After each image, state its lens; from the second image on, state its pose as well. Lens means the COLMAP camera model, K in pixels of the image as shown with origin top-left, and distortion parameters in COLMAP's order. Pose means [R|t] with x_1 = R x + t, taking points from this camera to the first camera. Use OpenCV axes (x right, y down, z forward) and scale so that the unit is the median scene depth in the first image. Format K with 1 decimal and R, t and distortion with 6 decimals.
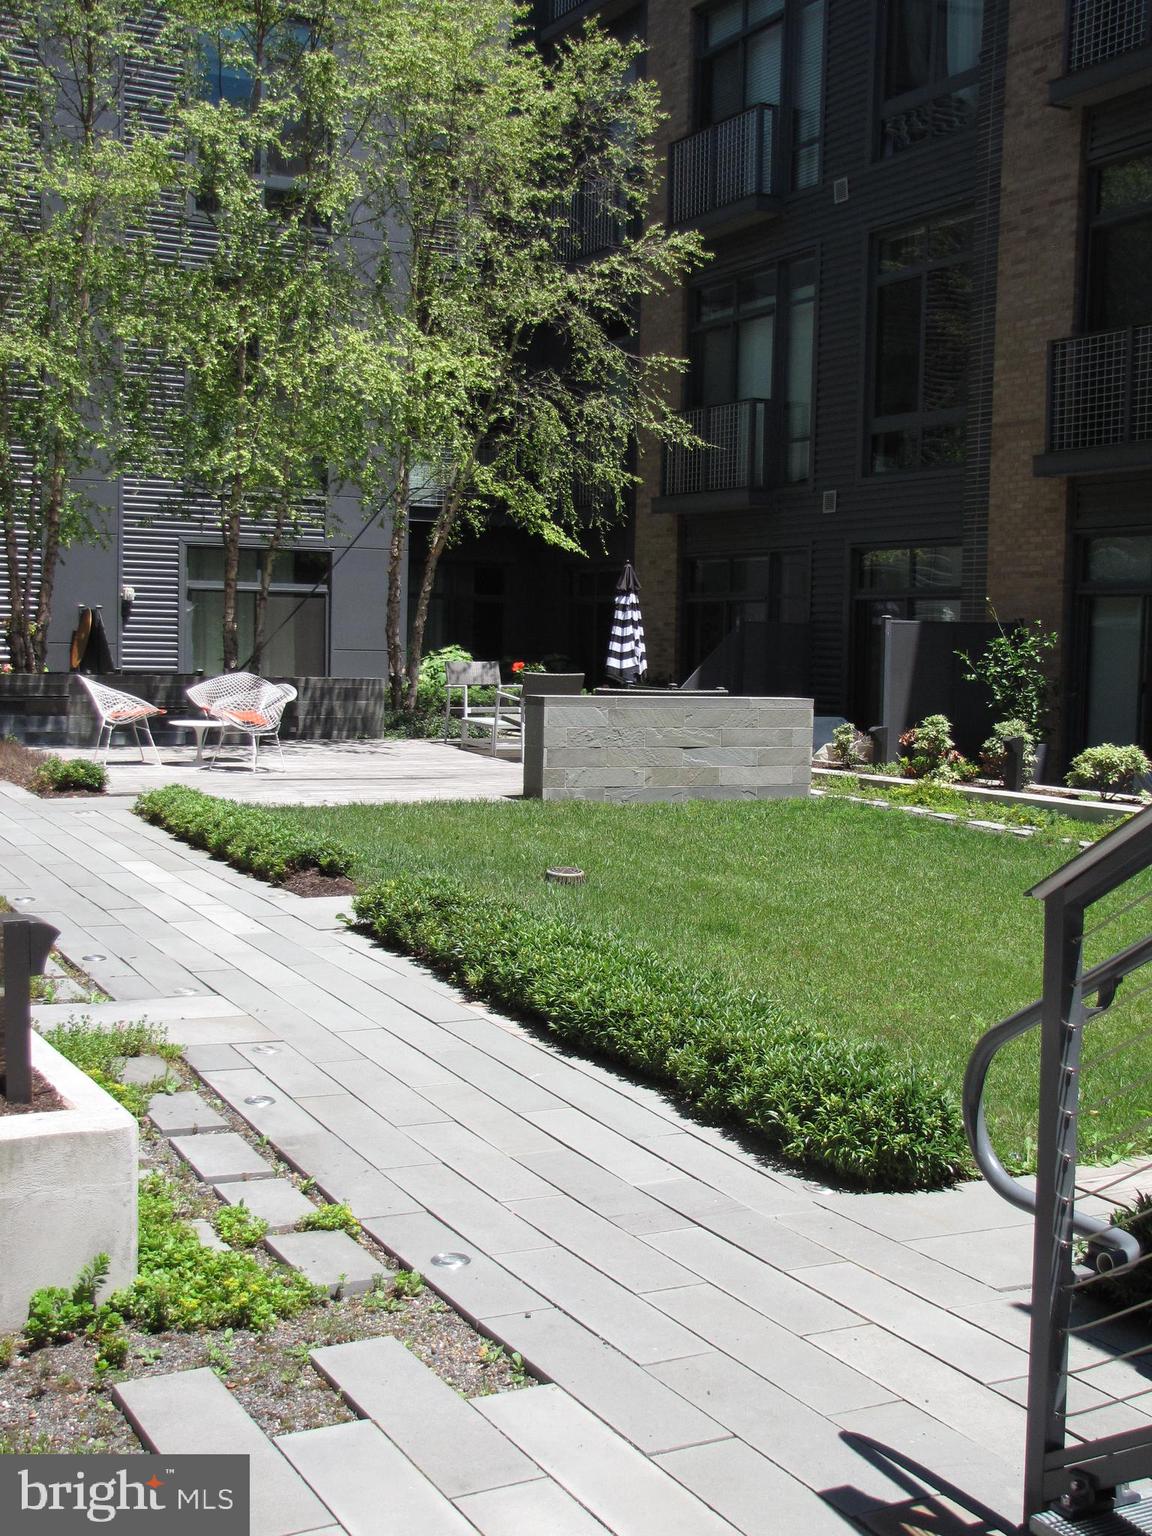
lens RADIAL K [[1876.3, 0, 576.0], [0, 1876.3, 768.0], [0, 0, 1]] dist [0.009327, 0.054407]
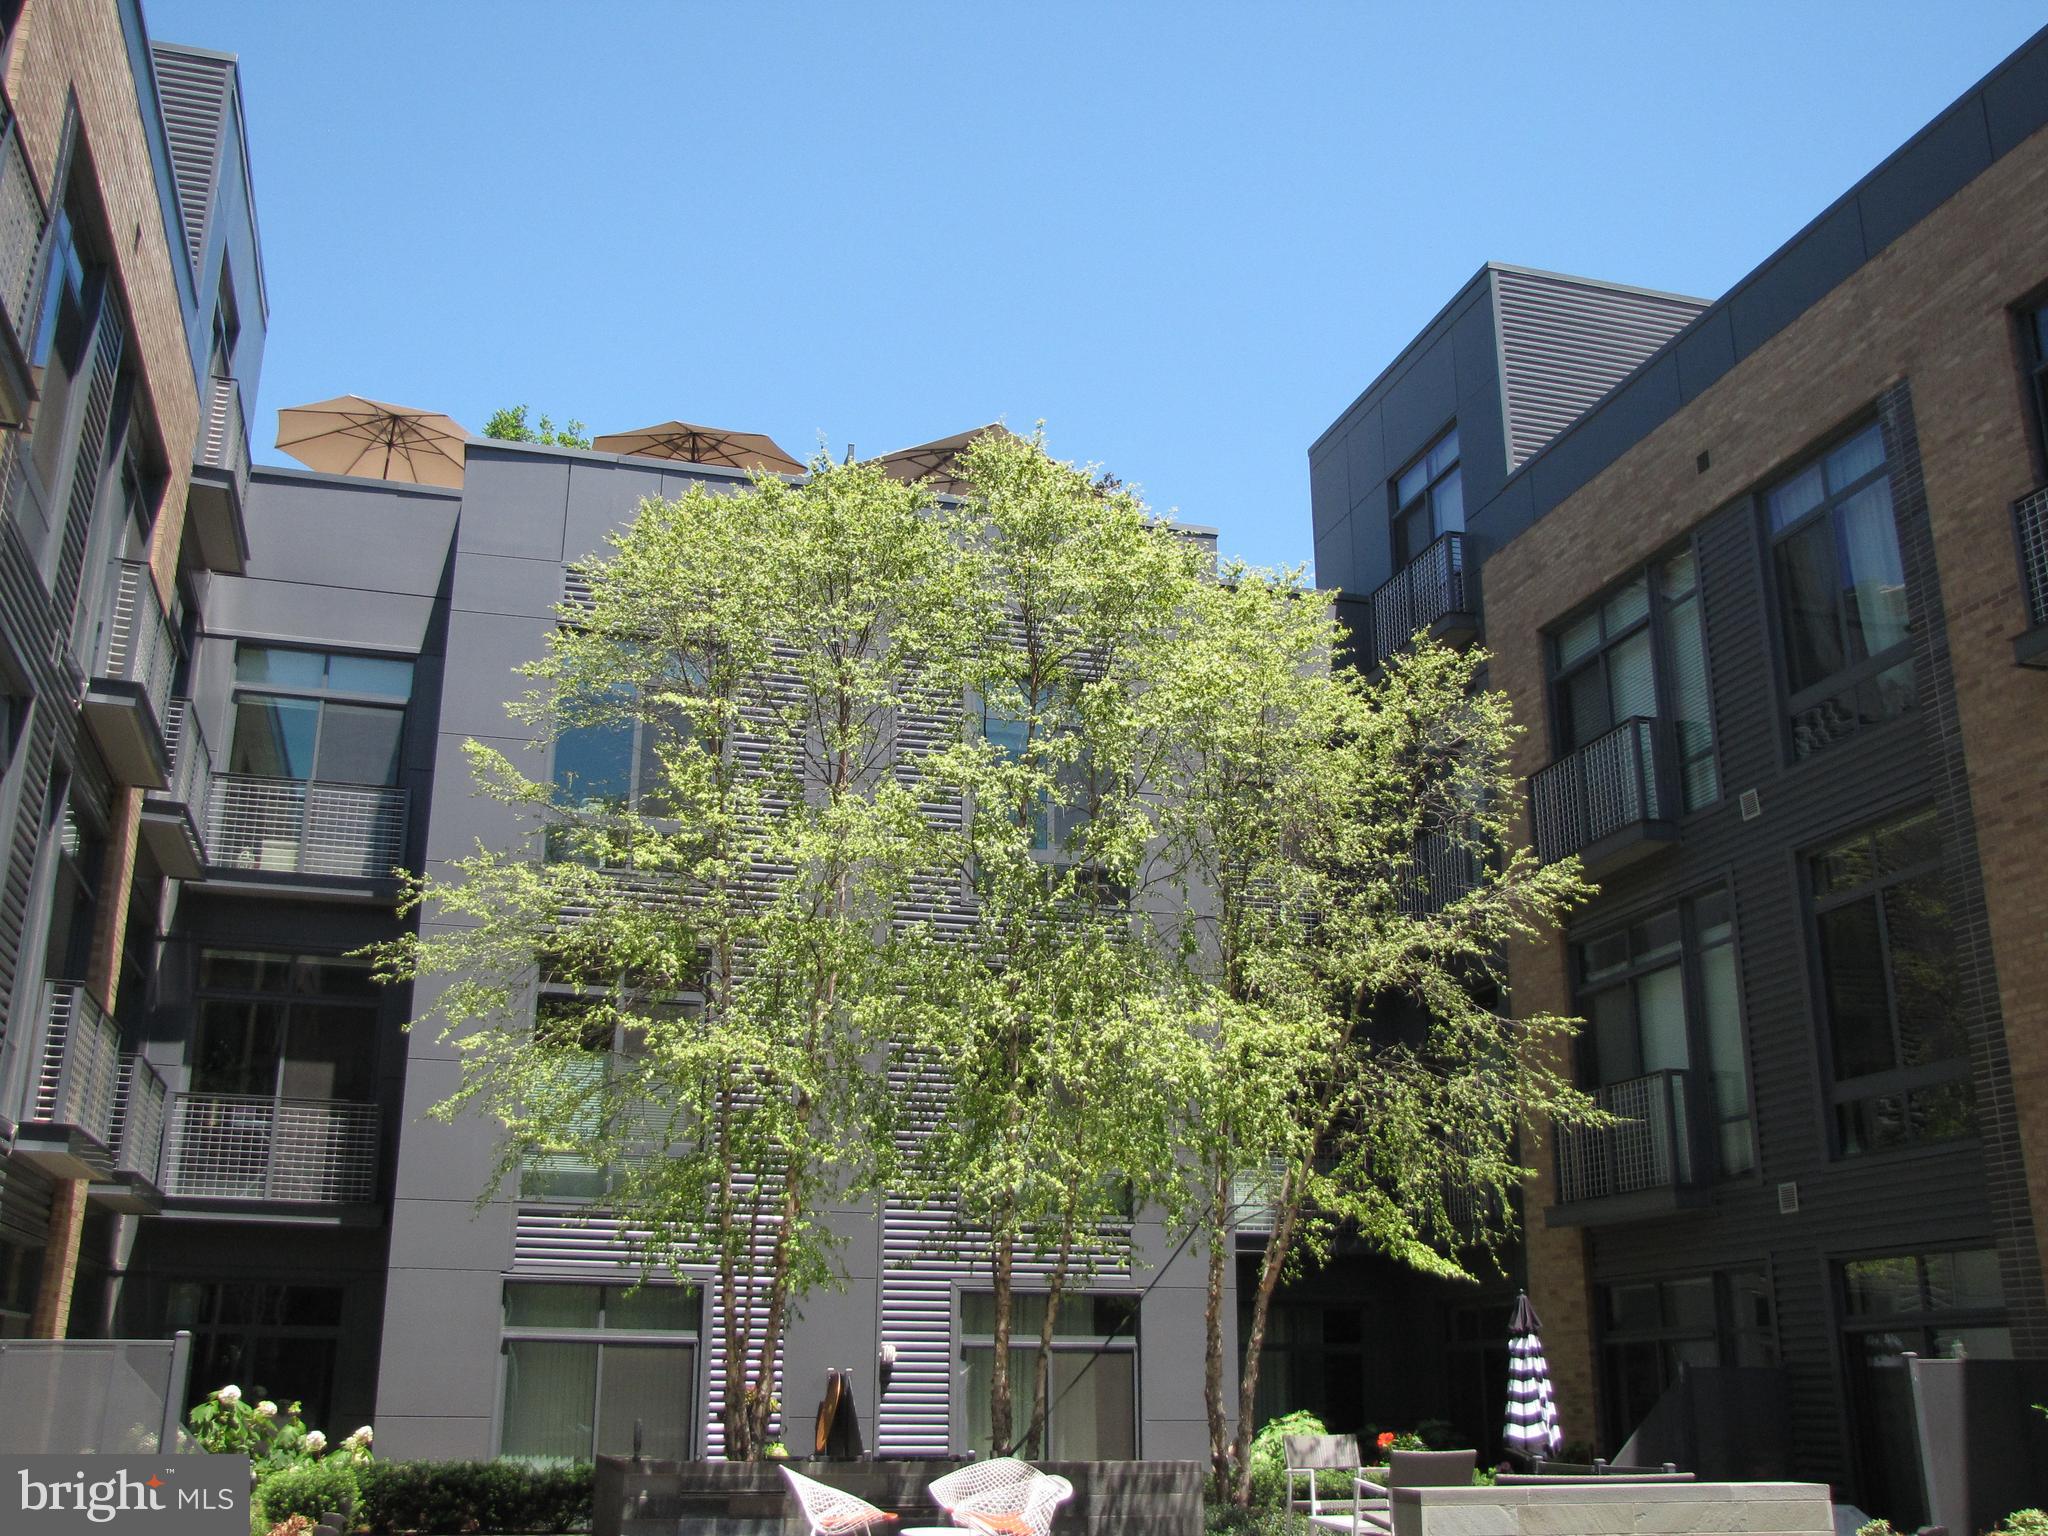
lens RADIAL K [[2073.1, 0, 1033.7], [0, 2073.1, 697.6], [0, 0, 1]] dist [-0.135657, 0.205892]
pose [[0.981371, -0.080439, -0.174474, -0.003094], [0.005899, 0.920319, -0.391124, -0.010707], [0.192033, 0.382808, 0.903649, 0.142202]]
